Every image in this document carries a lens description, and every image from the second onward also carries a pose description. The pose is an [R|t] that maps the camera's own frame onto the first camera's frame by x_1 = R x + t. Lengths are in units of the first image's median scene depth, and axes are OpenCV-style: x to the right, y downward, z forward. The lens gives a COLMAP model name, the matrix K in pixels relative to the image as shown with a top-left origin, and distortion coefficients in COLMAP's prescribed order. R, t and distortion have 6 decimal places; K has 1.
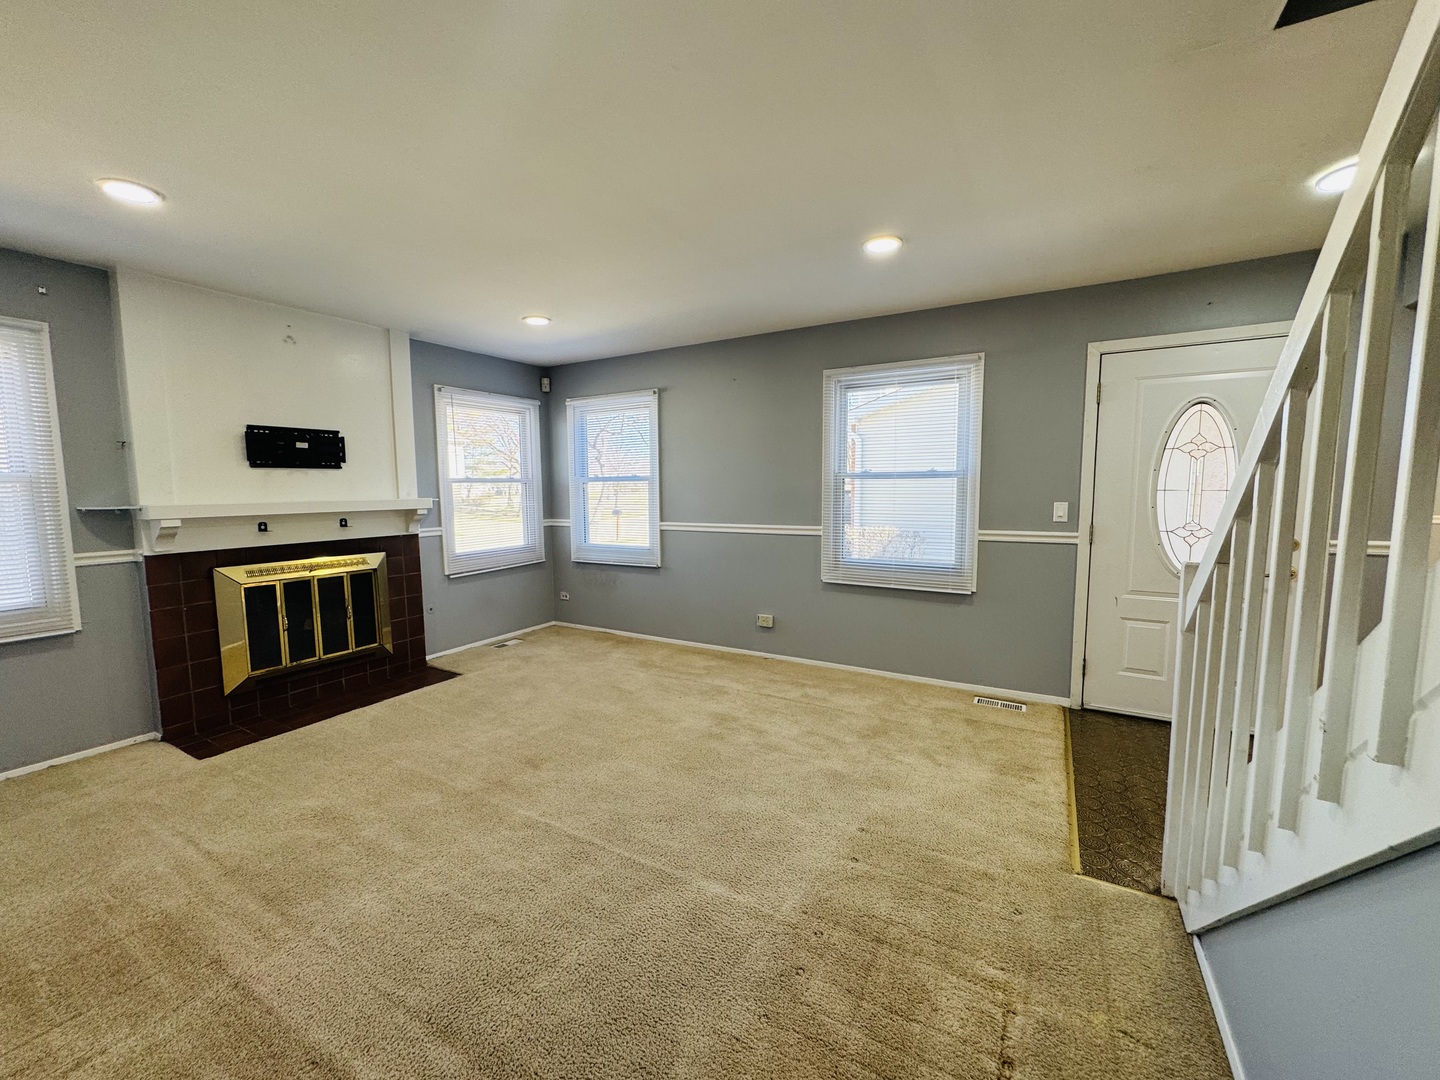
lens RADIAL K [[579.1, 0, 718.9], [0, 579.1, 538.7], [0, 0, 1]] dist [-0.004566, 0.000039]
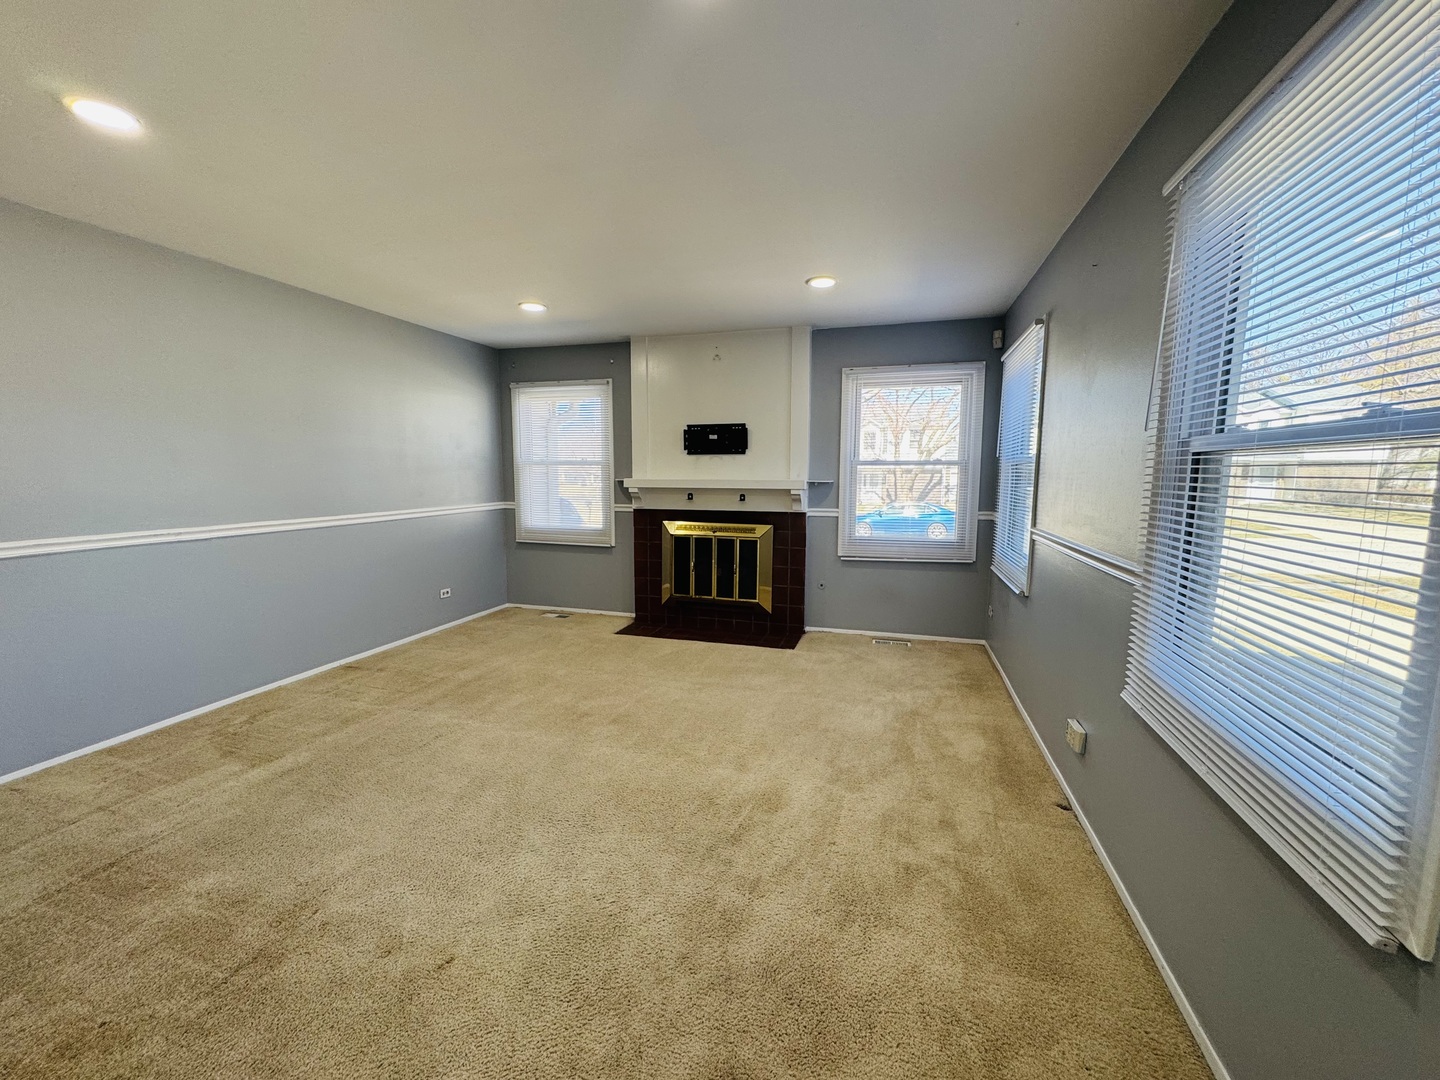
lens RADIAL K [[579.1, 0, 718.9], [0, 579.1, 538.7], [0, 0, 1]] dist [-0.004566, 0.000039]
pose [[0.237787, 0.122666, -0.963541, 0.558241], [-0.092754, 0.990328, 0.103186, -0.064440], [0.966879, 0.064836, 0.246865, 0.655930]]
